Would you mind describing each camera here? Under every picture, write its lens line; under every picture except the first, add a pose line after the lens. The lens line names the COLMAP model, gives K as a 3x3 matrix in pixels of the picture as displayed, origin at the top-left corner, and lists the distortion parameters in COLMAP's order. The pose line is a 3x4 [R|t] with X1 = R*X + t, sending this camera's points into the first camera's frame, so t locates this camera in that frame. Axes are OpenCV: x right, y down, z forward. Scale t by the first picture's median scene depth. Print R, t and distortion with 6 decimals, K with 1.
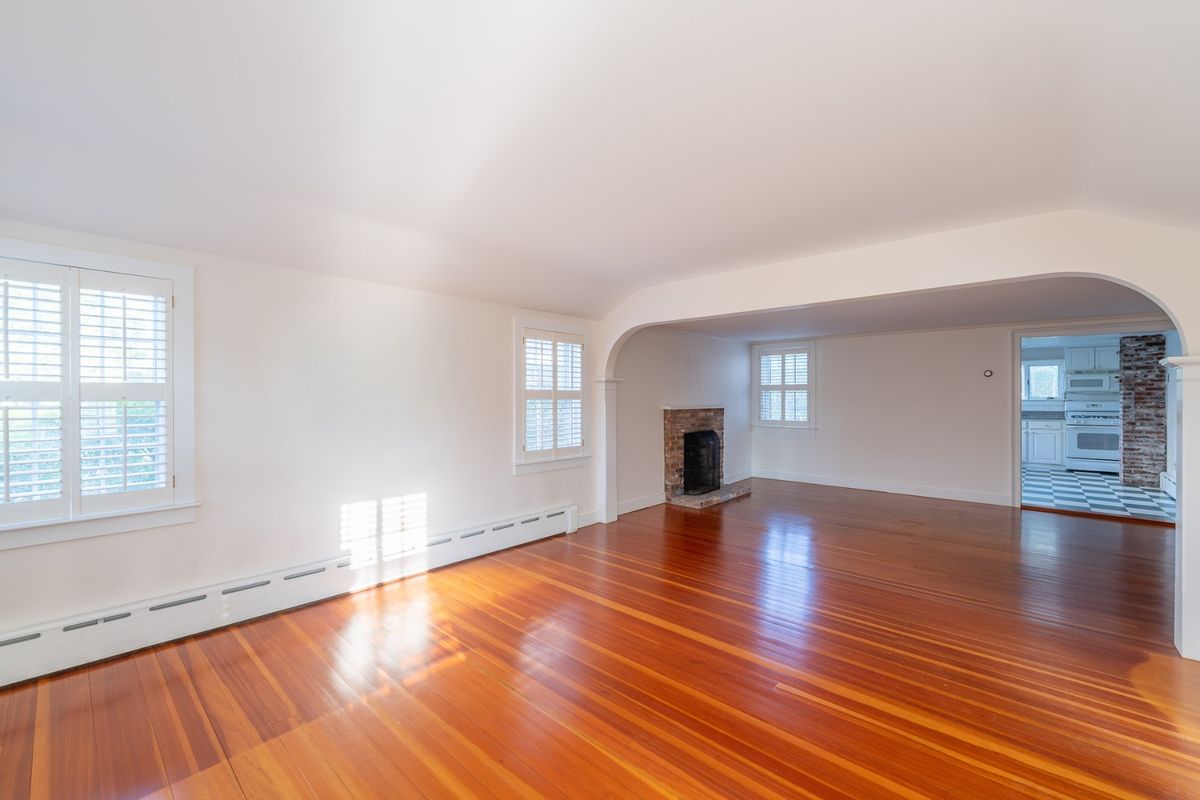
lens RADIAL K [[486.8, 0, 599.2], [0, 486.8, 400.2], [0, 0, 1]] dist [-0.000661, -0.000155]
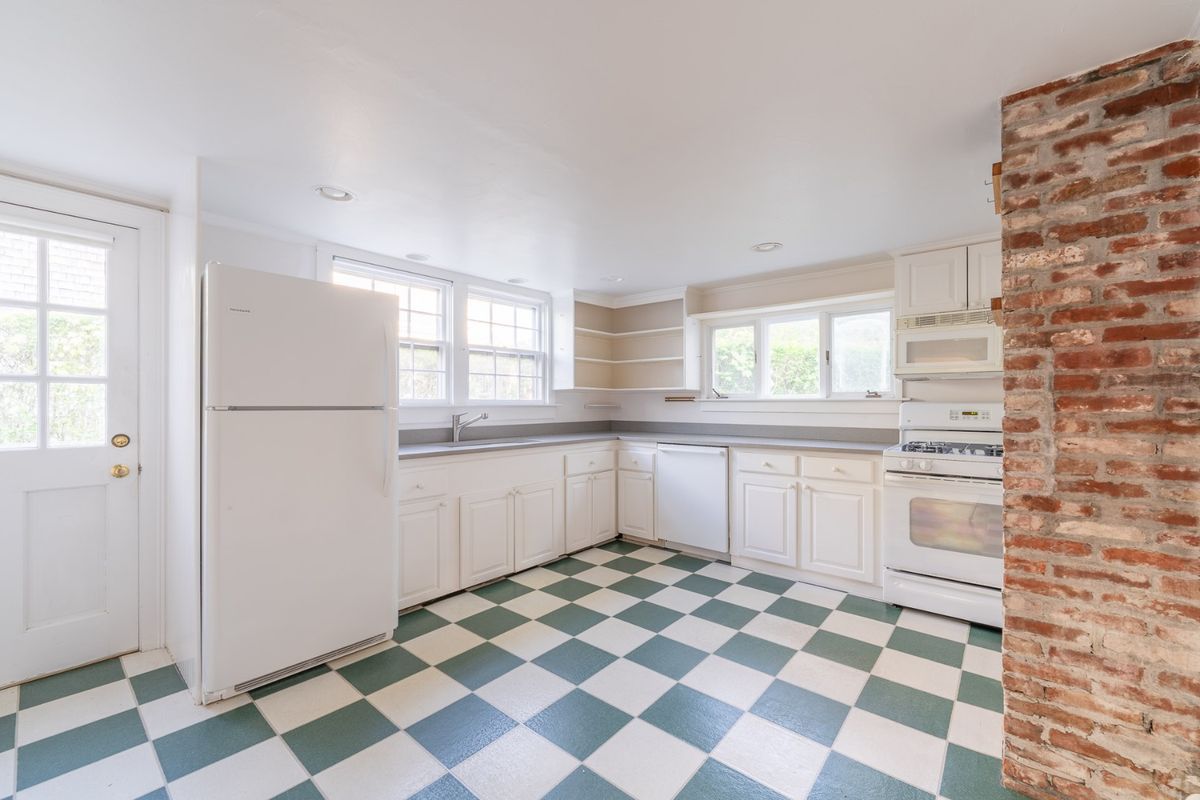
lens RADIAL K [[486.8, 0, 599.0], [0, 486.8, 400.1], [0, 0, 1]] dist [-0.000661, -0.000155]
pose [[0.999428, 0.008022, 0.032846, 0.904778], [-0.007738, 0.999932, -0.008771, 0.006785], [-0.032914, 0.008512, 0.999422, 0.803428]]
